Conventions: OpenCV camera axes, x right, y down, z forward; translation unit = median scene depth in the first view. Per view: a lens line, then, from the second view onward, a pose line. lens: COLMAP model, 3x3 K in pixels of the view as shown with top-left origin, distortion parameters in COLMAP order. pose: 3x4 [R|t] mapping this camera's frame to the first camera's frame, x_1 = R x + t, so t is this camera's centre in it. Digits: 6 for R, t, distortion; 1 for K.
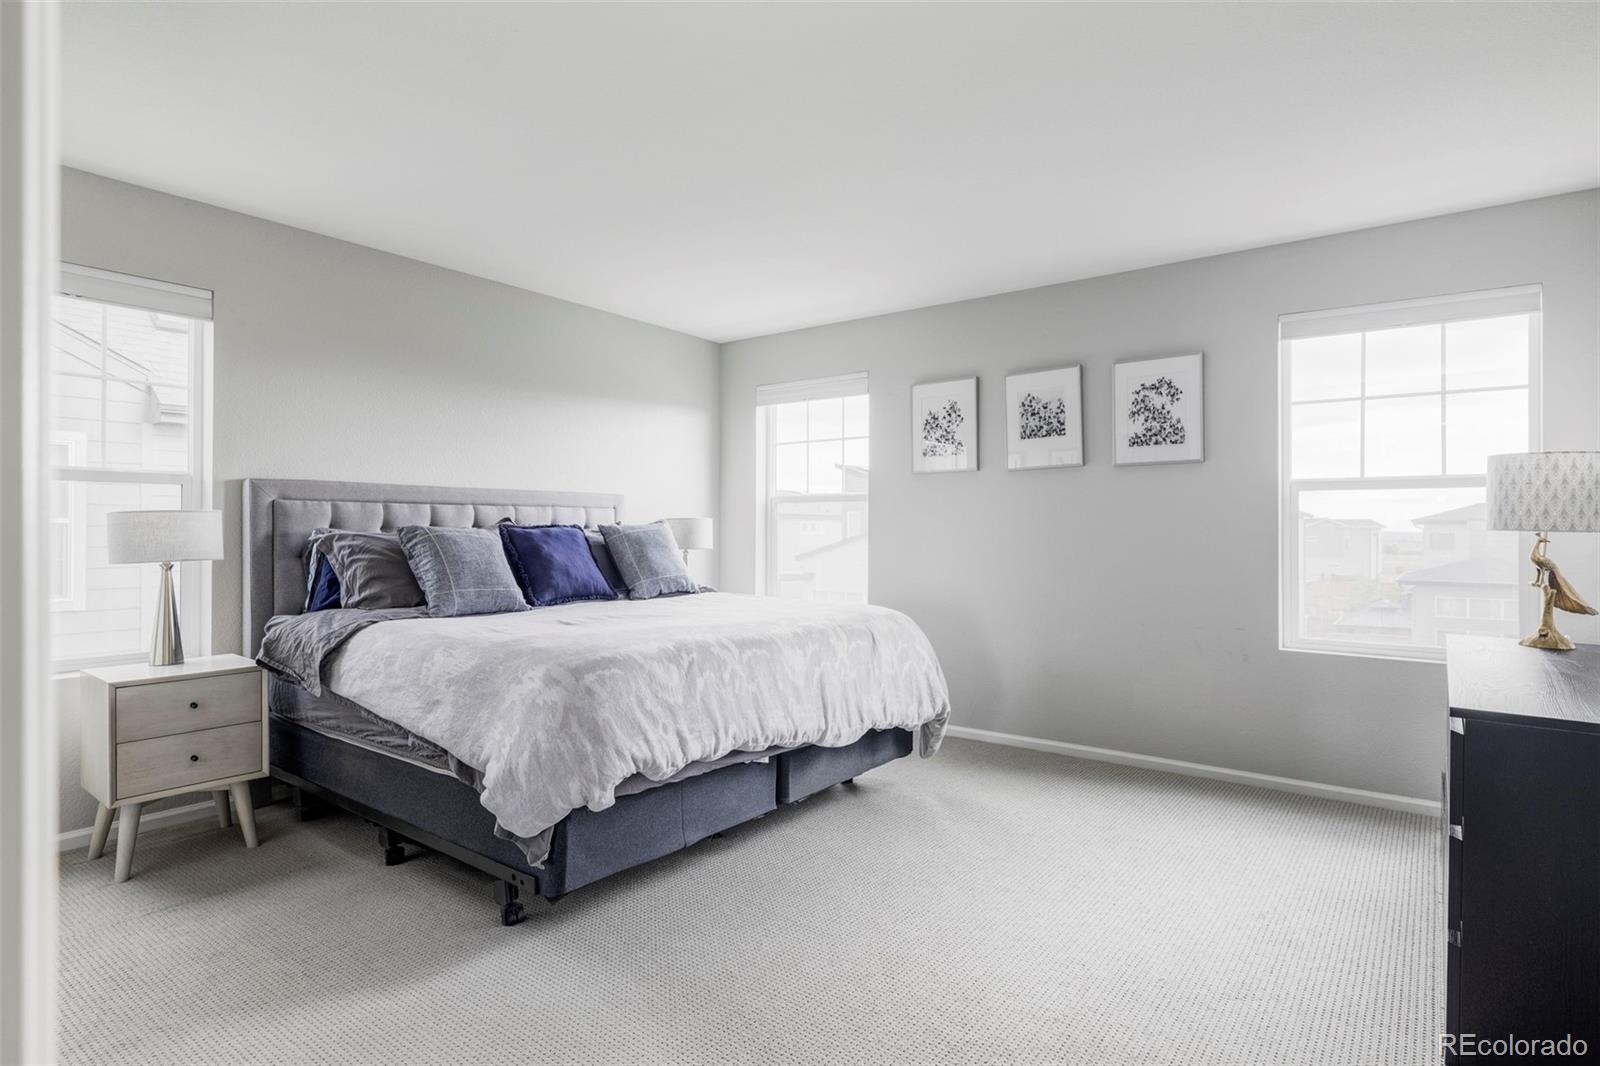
lens RADIAL K [[853.5, 0, 802.1], [0, 853.5, 498.4], [0, 0, 1]] dist [0.000265, 0.001014]
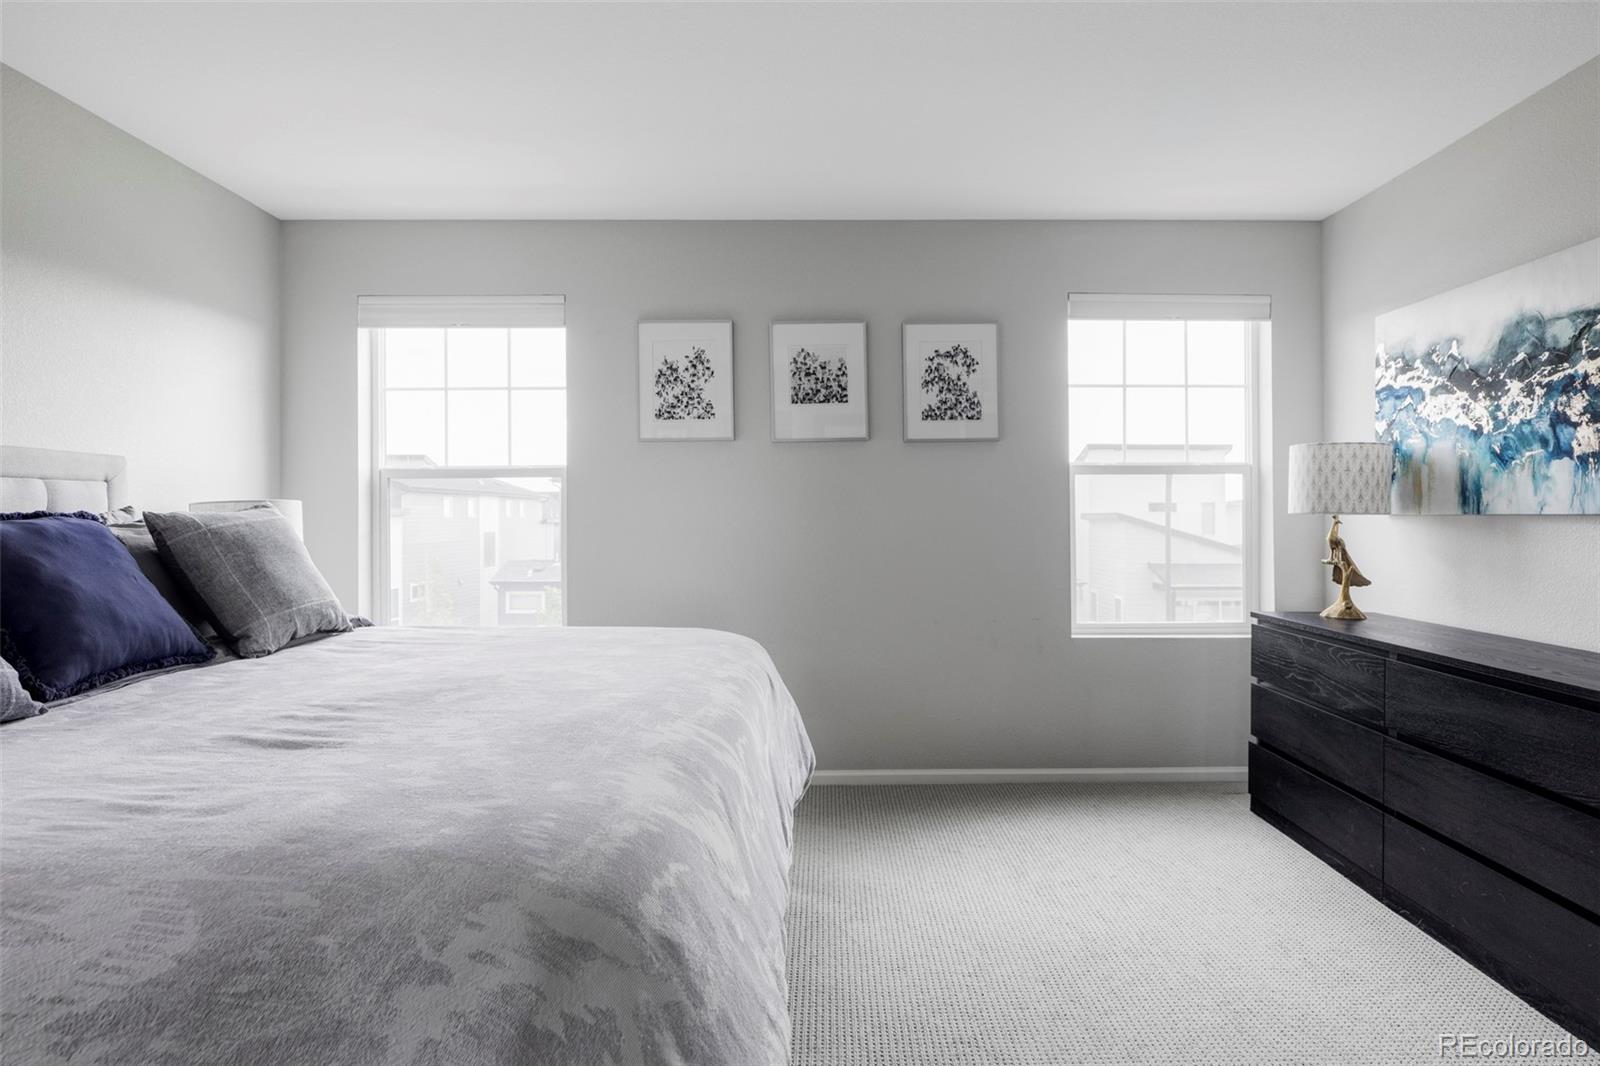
lens RADIAL K [[853.5, 0, 802.1], [0, 853.5, 498.4], [0, 0, 1]] dist [0.000265, 0.001014]
pose [[0.785124, 0.005541, 0.619314, -0.250575], [-0.015647, 0.999818, 0.010891, 0.011750], [-0.619142, -0.018241, 0.785068, 0.380076]]
